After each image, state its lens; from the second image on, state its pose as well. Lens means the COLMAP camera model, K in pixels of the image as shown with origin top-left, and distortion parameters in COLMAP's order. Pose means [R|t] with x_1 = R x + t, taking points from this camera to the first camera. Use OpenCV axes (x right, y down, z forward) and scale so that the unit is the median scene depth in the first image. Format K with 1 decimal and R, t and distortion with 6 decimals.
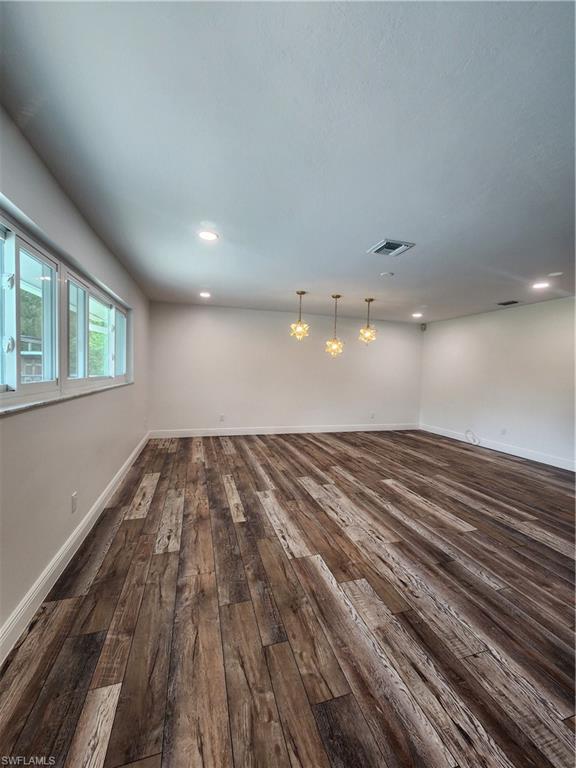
lens RADIAL K [[314.7, 0, 289.9], [0, 314.7, 386.3], [0, 0, 1]] dist [0.005588, -0.002102]
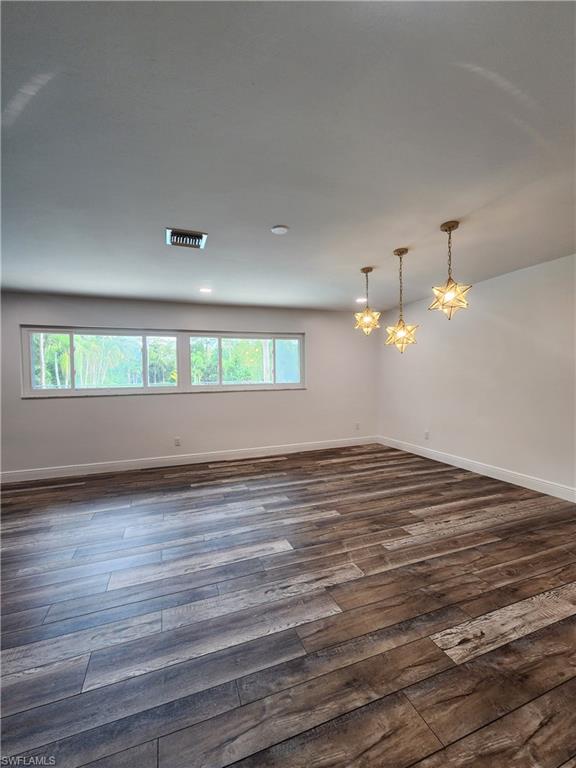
lens RADIAL K [[336.5, 0, 294.9], [0, 336.5, 387.4], [0, 0, 1]] dist [0.003807, -0.001169]
pose [[0.072814, 0.006929, -0.997321, 1.046776], [-0.031502, 0.999493, 0.004644, -0.025303], [0.996848, 0.031079, 0.072996, 1.014888]]
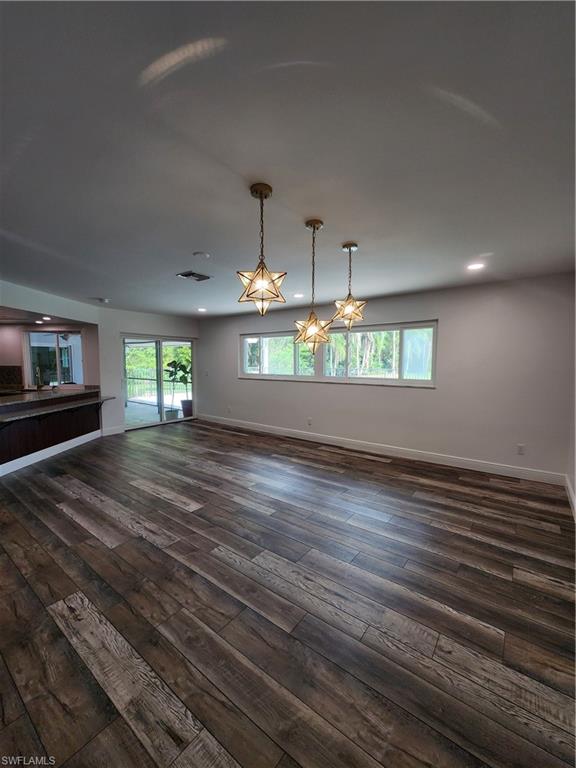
lens RADIAL K [[314.7, 0, 288.8], [0, 314.7, 378.3], [0, 0, 1]] dist [0.005588, -0.002102]
pose [[-0.811603, 0.002430, -0.584205, 0.622813], [-0.053769, 0.995436, 0.078838, -0.118362], [0.581730, 0.095397, -0.807768, 1.869079]]
